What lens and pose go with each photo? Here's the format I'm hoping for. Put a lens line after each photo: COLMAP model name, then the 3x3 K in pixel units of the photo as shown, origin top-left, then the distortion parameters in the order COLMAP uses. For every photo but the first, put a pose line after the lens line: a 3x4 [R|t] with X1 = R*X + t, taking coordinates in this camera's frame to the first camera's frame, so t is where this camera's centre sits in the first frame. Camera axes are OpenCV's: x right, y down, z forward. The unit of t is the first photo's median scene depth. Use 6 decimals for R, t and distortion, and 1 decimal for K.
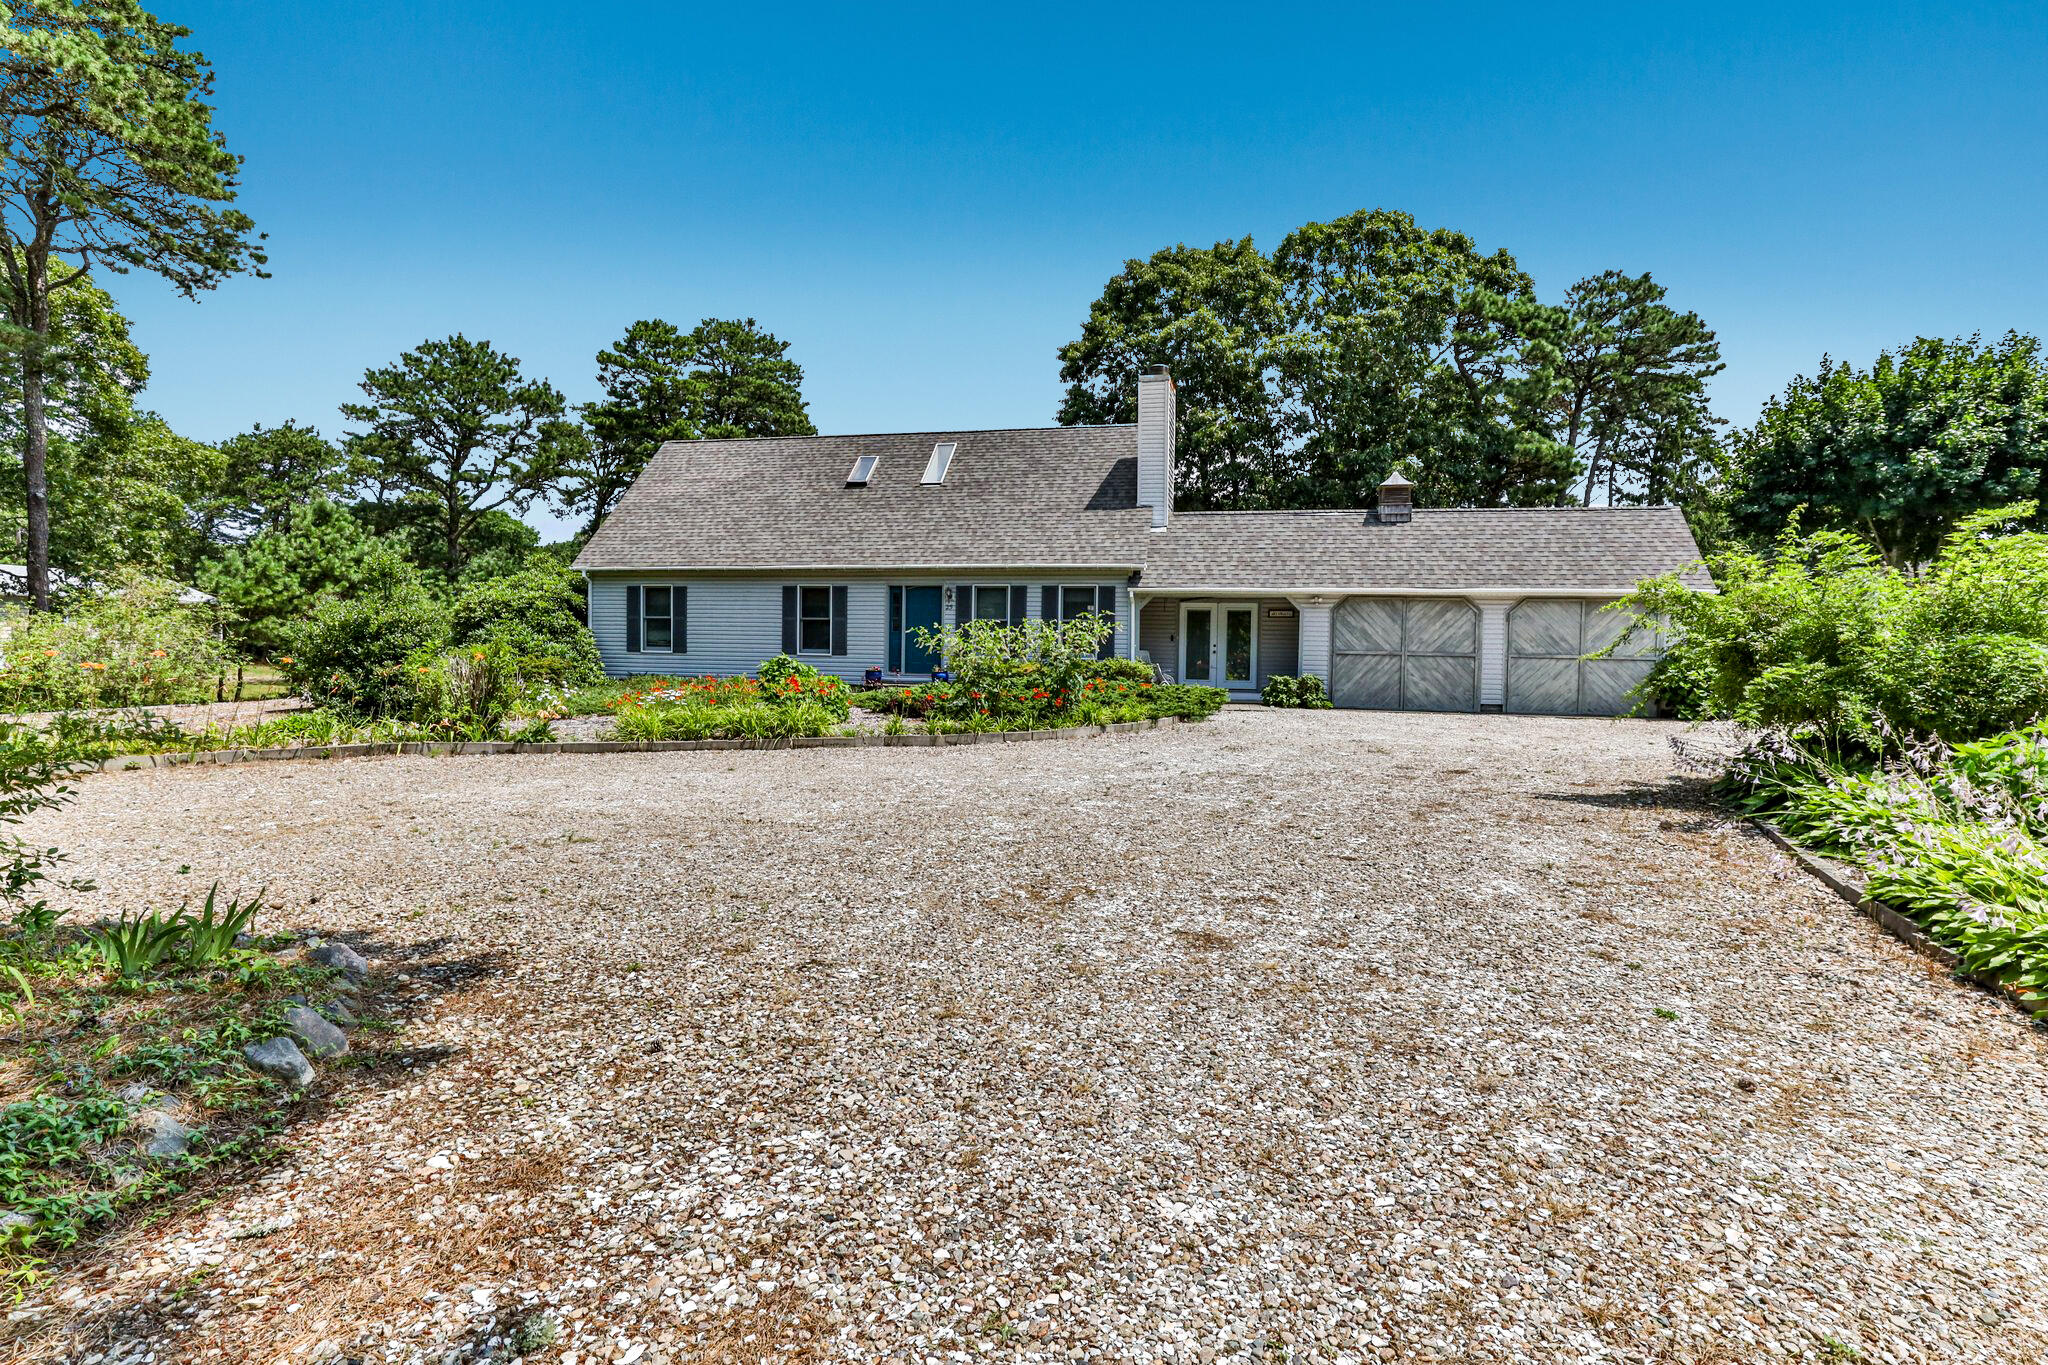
lens RADIAL K [[995.3, 0, 1024.0], [0, 995.3, 682.5], [0, 0, 1]] dist [0.000696, 0.000608]
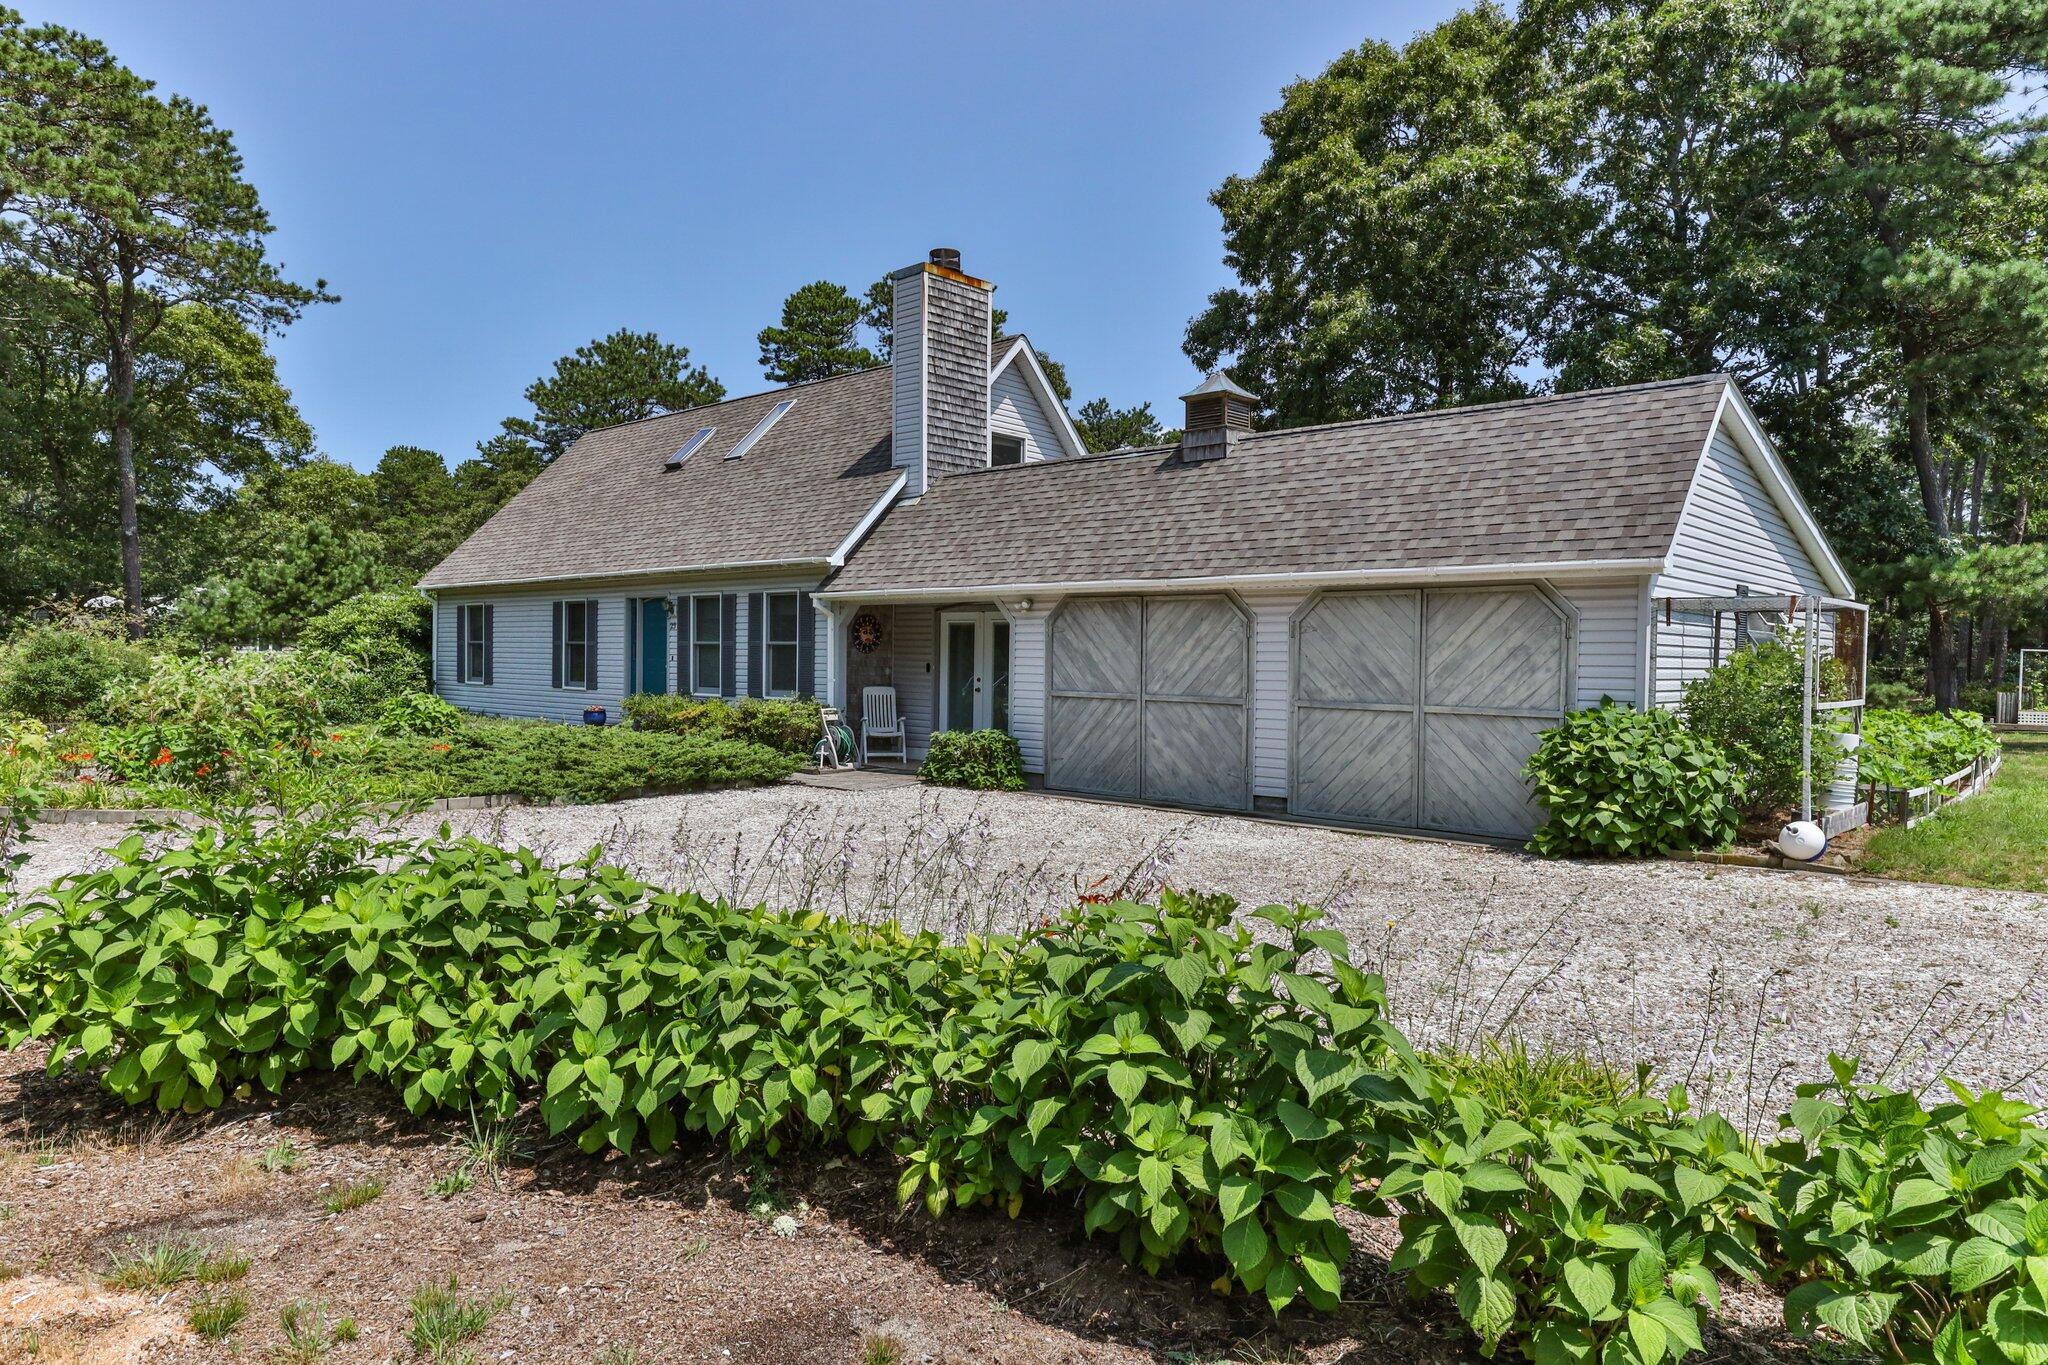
lens RADIAL K [[1257.5, 0, 1024.0], [0, 1257.5, 682.5], [0, 0, 1]] dist [0.044608, 0.000261]
pose [[0.865486, 0.004779, -0.500910, 0.577494], [-0.014576, 0.999771, -0.015646, -0.021428], [0.500721, 0.020843, 0.865358, 0.305570]]
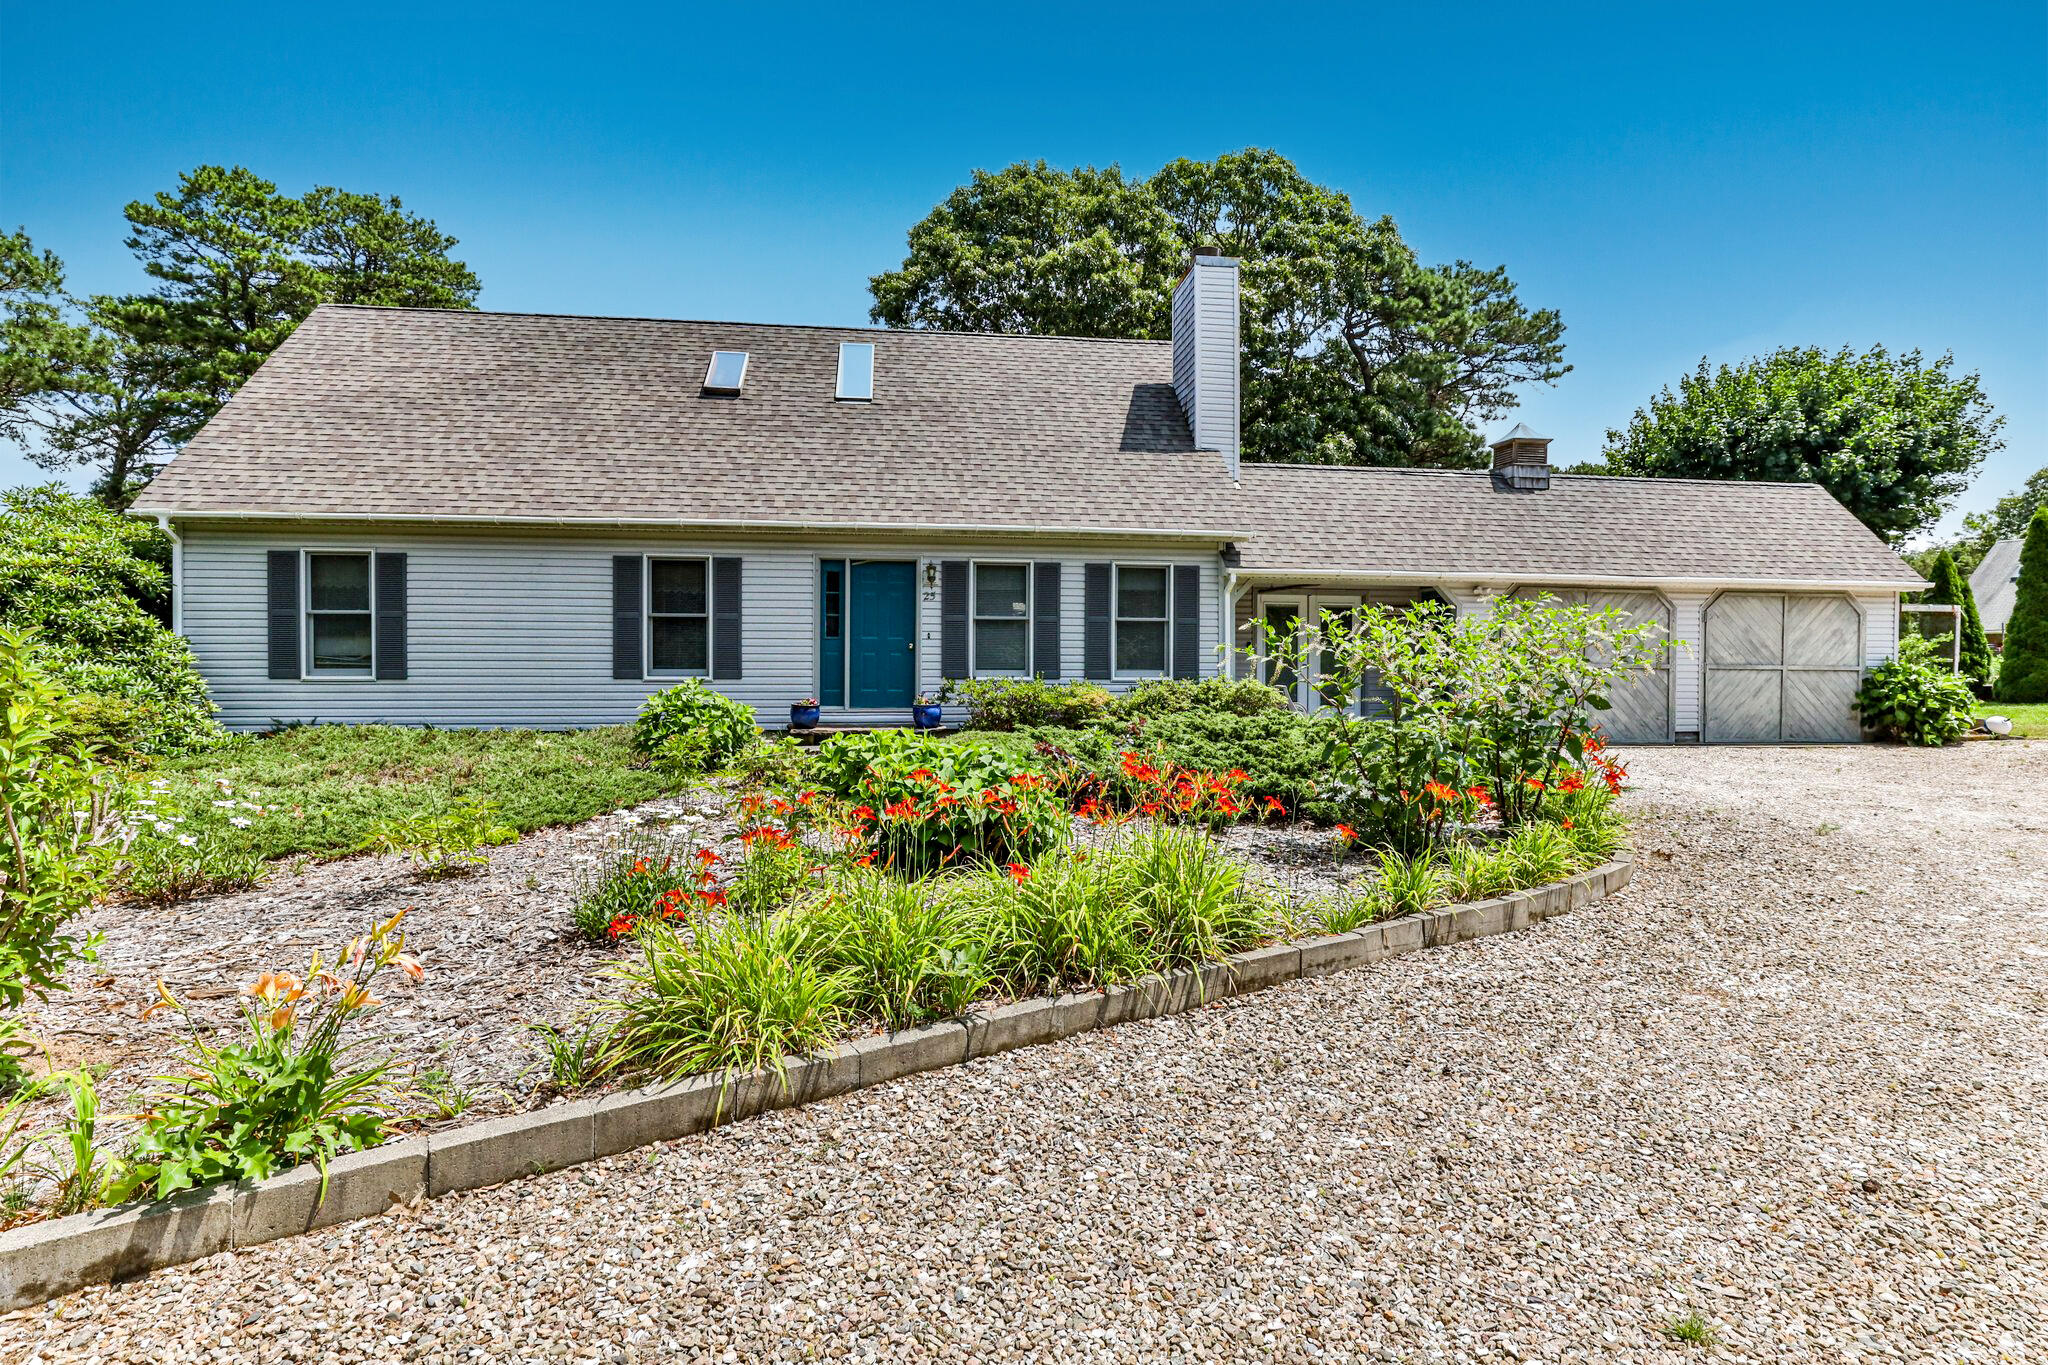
lens RADIAL K [[995.3, 0, 1024.0], [0, 995.3, 682.5], [0, 0, 1]] dist [0.000696, 0.000608]
pose [[0.938483, -0.017146, 0.344898, -0.215018], [0.021365, 0.999736, -0.008433, -0.016447], [-0.344663, 0.015282, 0.938602, 0.392943]]
